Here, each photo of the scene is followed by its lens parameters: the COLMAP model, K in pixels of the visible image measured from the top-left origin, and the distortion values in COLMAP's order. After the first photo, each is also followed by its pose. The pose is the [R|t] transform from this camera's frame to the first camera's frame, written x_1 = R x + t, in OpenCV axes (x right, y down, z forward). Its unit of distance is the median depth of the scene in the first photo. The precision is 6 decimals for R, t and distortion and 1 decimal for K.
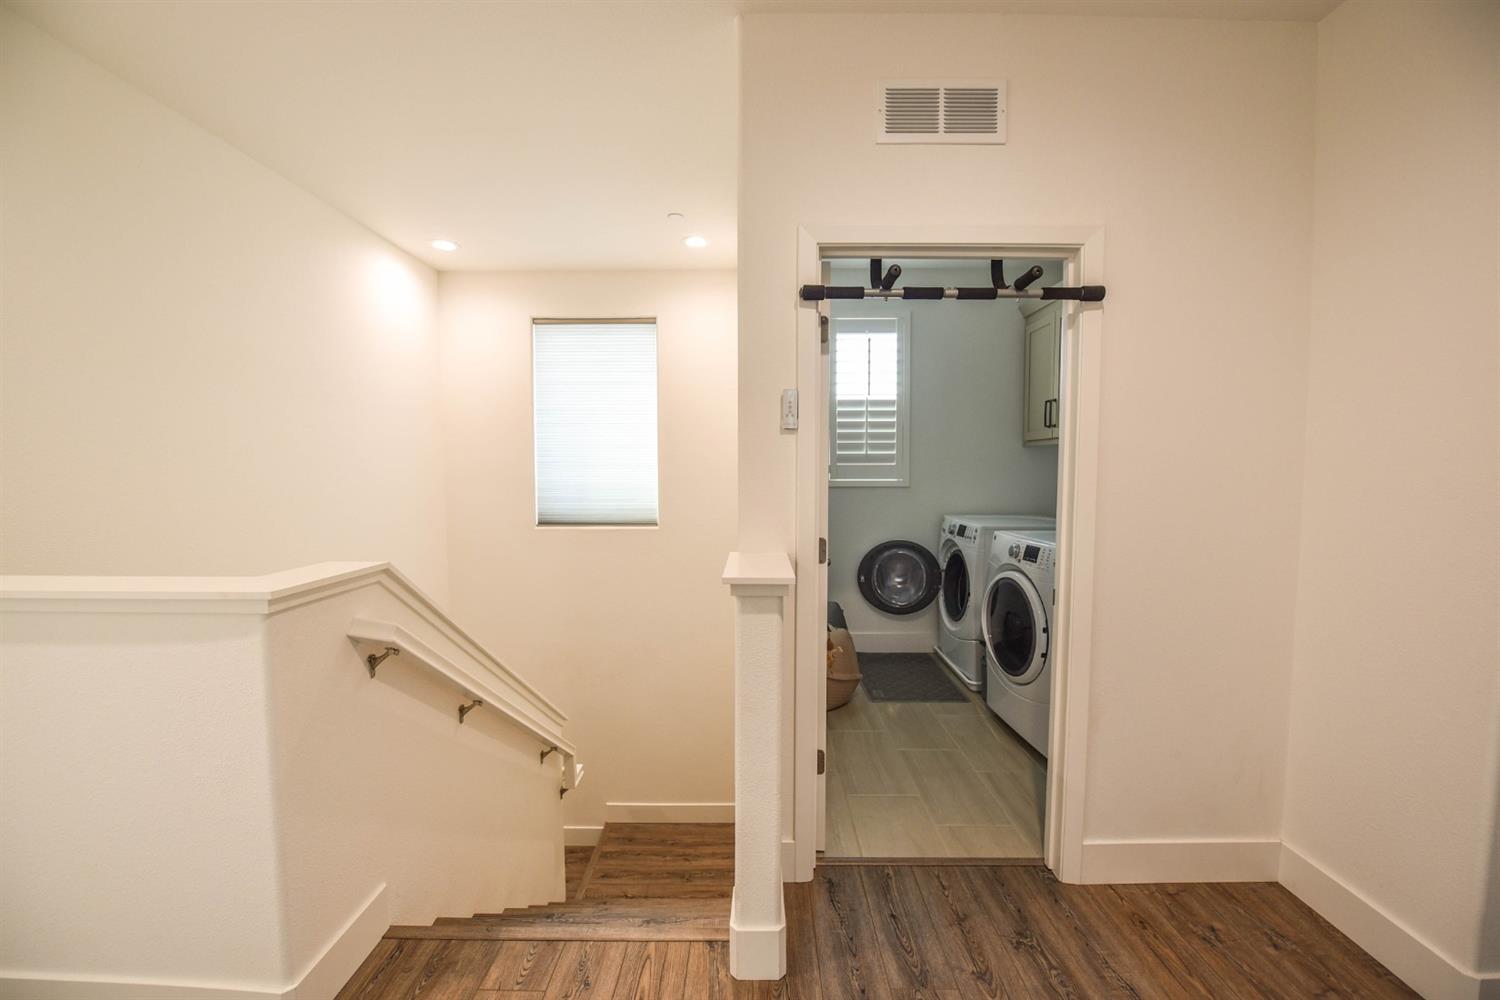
lens RADIAL K [[602.5, 0, 753.1], [0, 602.5, 504.8], [0, 0, 1]] dist [-0.014397, -0.000976]
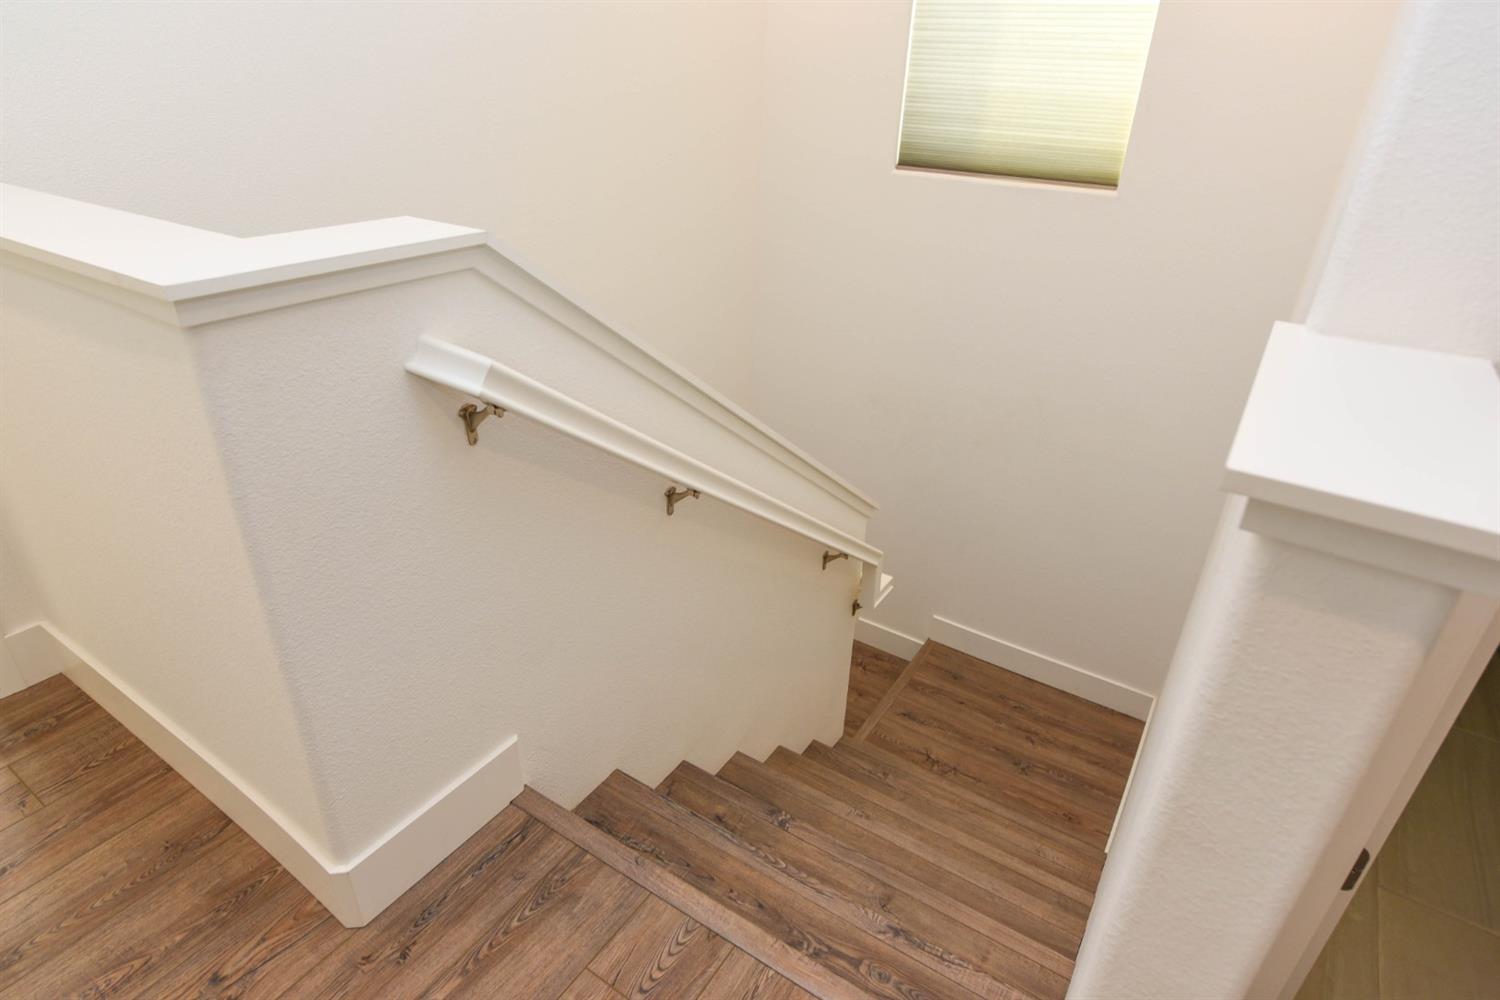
lens RADIAL K [[824.8, 0, 750.2], [0, 824.8, 505.4], [0, 0, 1]] dist [-0.006632, -0.000342]
pose [[0.838332, 0.281994, -0.466561, -0.024332], [-0.064152, 0.900906, 0.429246, -0.002914], [0.541372, -0.329920, 0.773349, 0.277836]]
